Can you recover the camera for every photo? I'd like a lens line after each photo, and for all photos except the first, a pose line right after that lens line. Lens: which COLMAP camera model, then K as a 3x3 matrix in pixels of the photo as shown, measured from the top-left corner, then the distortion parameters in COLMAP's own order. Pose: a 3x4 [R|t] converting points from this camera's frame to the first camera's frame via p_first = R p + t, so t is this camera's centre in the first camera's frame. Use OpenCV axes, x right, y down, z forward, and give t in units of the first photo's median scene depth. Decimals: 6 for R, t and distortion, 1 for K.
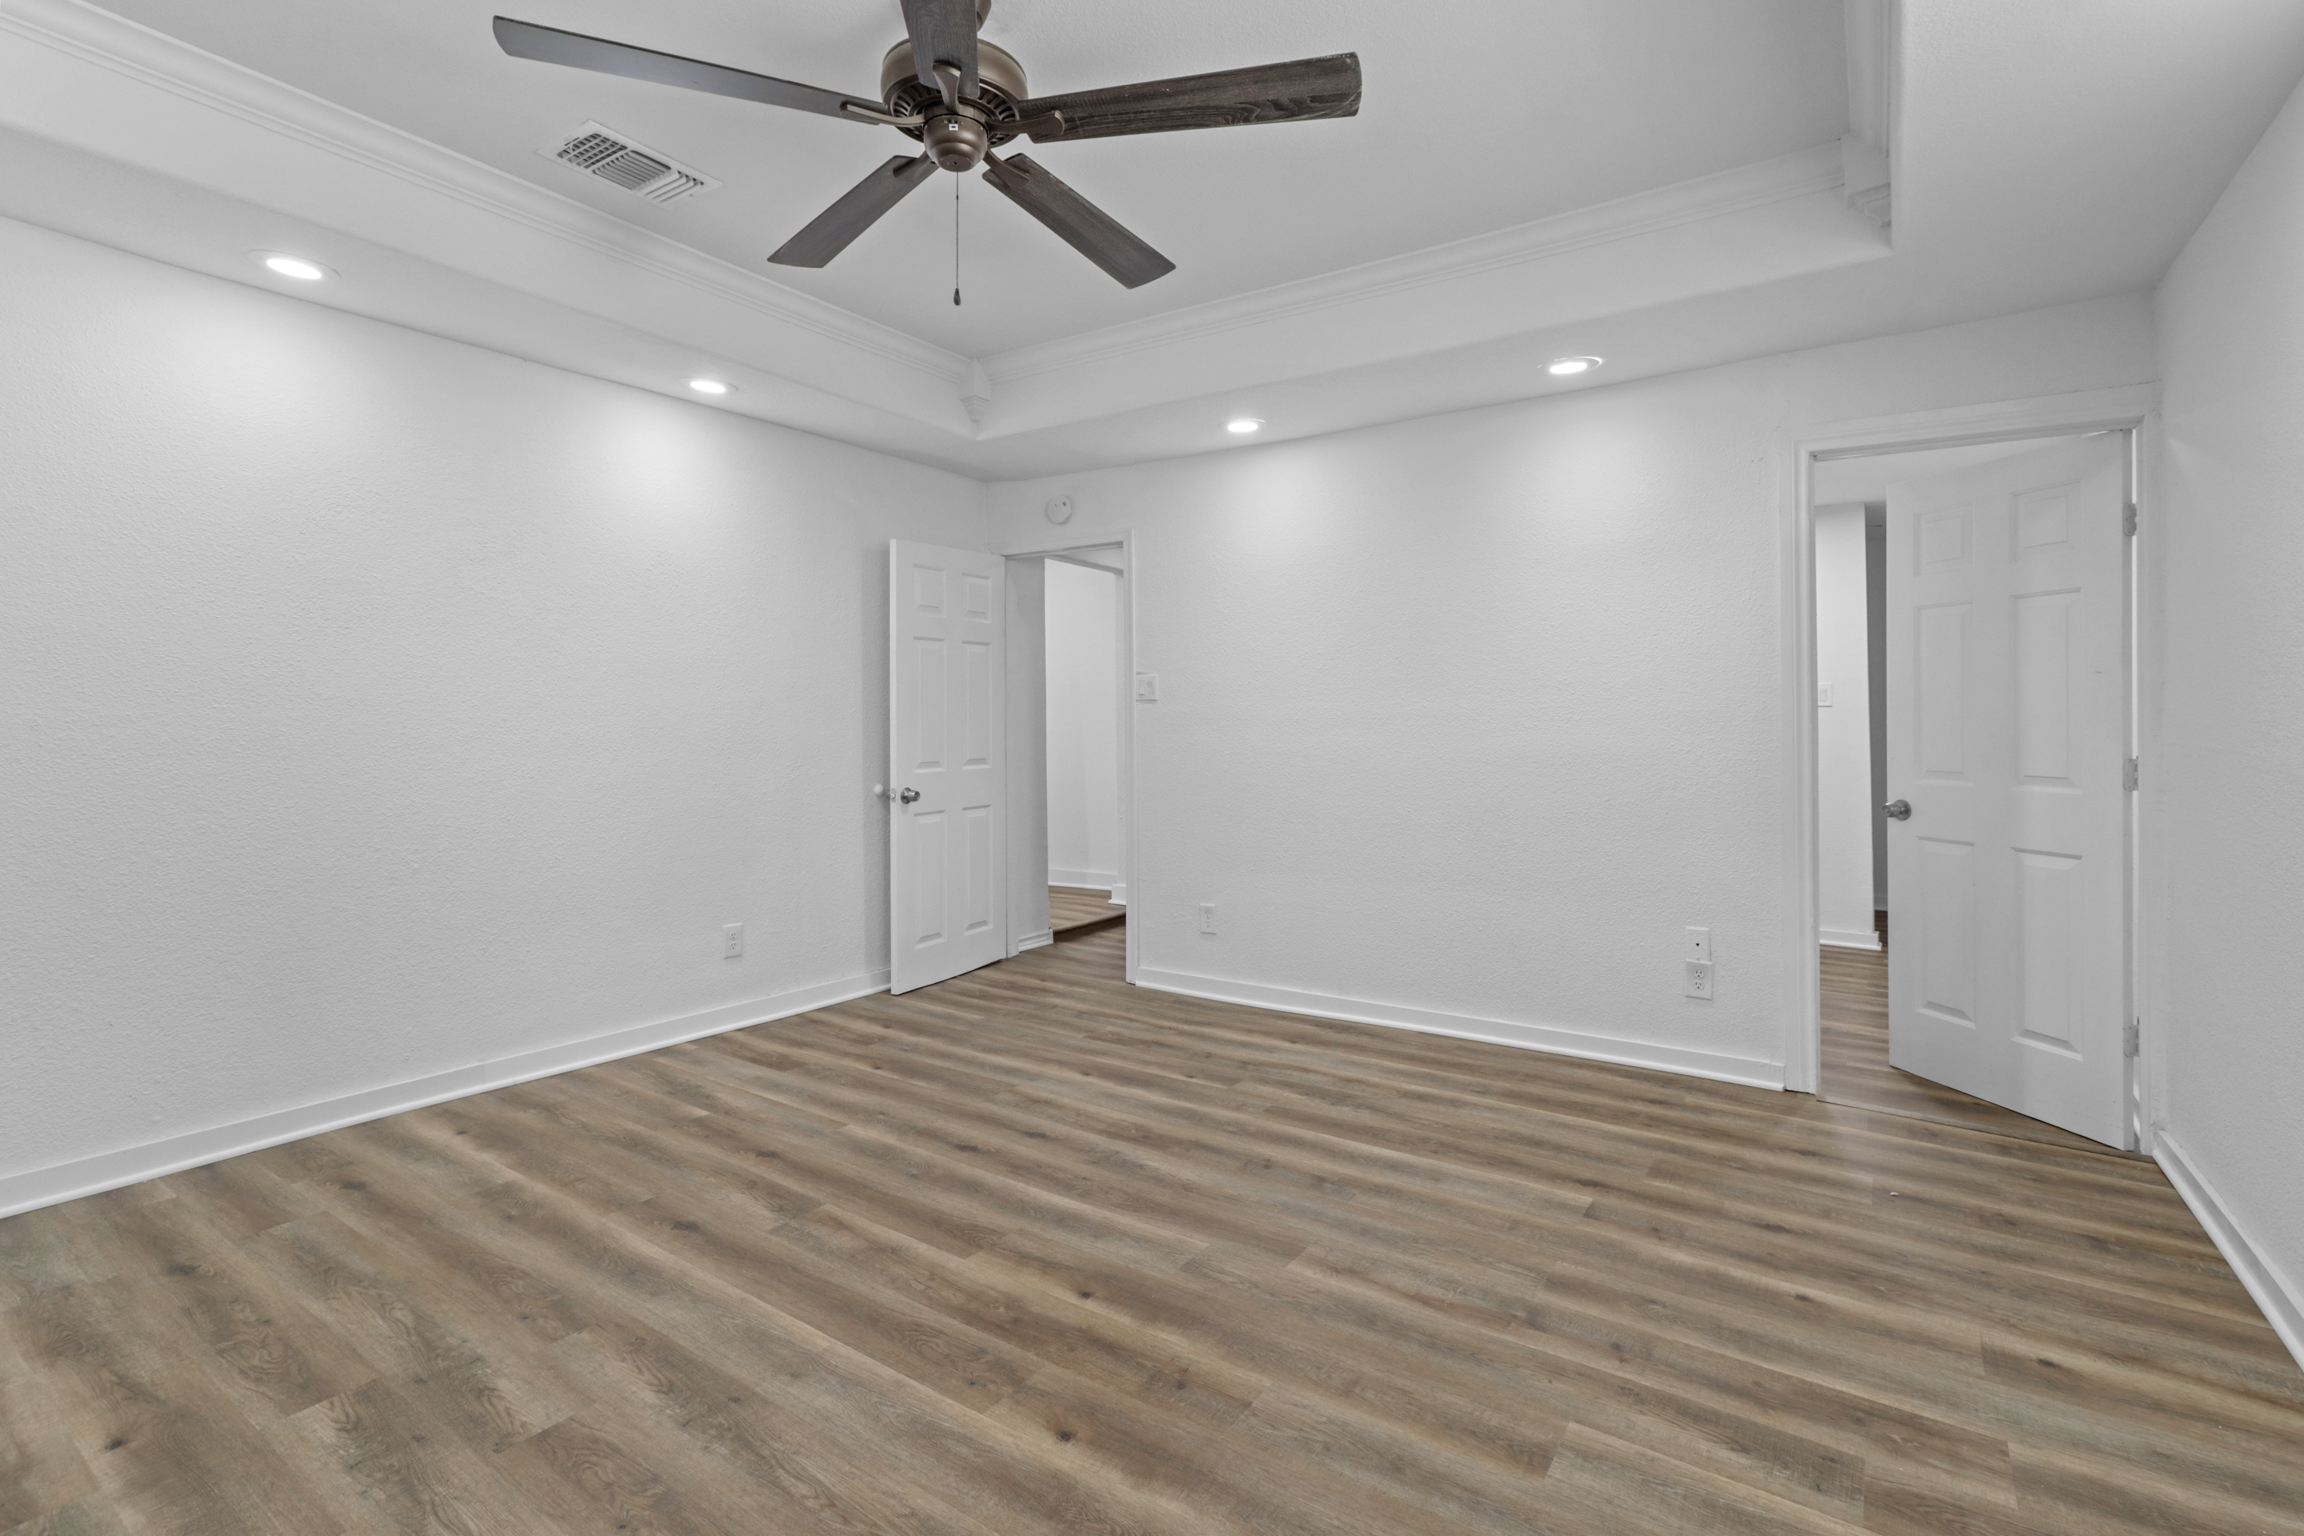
lens RADIAL K [[1066.4, 0, 1140.4], [0, 1066.4, 727.2], [0, 0, 1]] dist [0.001336, -0.000131]
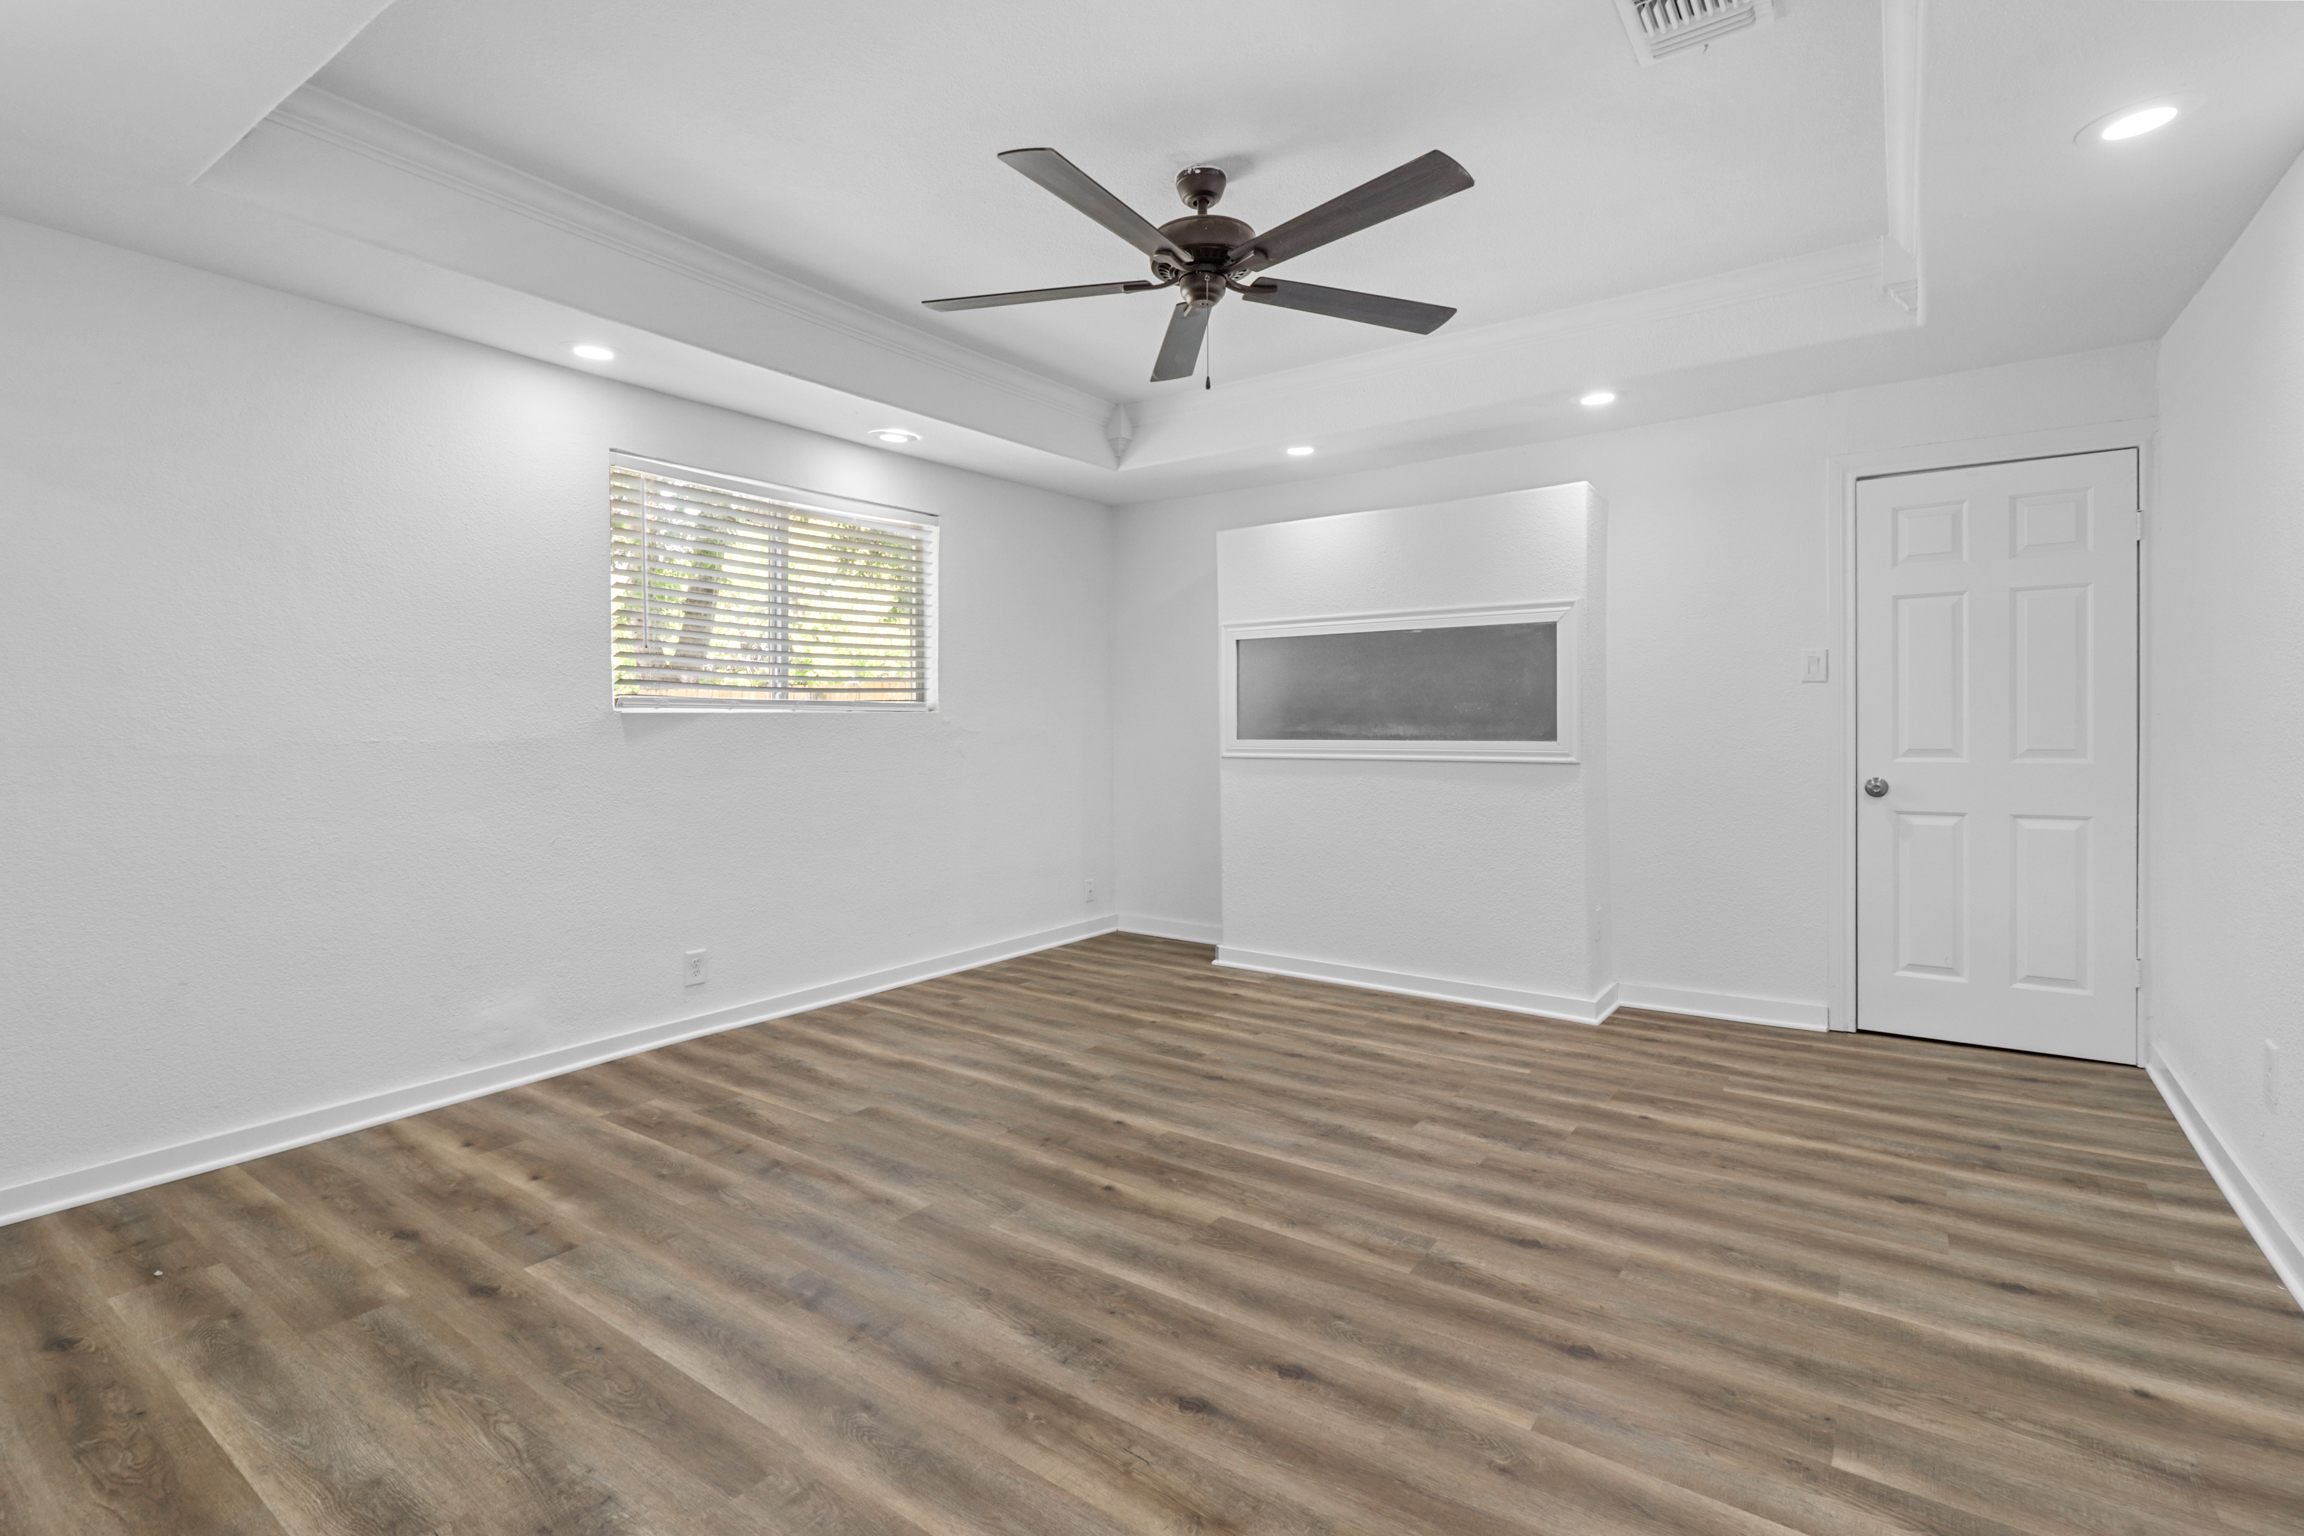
lens RADIAL K [[1066.4, 0, 1140.4], [0, 1066.4, 727.2], [0, 0, 1]] dist [0.001336, -0.000131]
pose [[-0.999899, 0.000815, 0.014214, -0.097419], [0.000974, 0.999937, 0.011152, -0.006706], [-0.014204, 0.011165, -0.999837, 2.045000]]
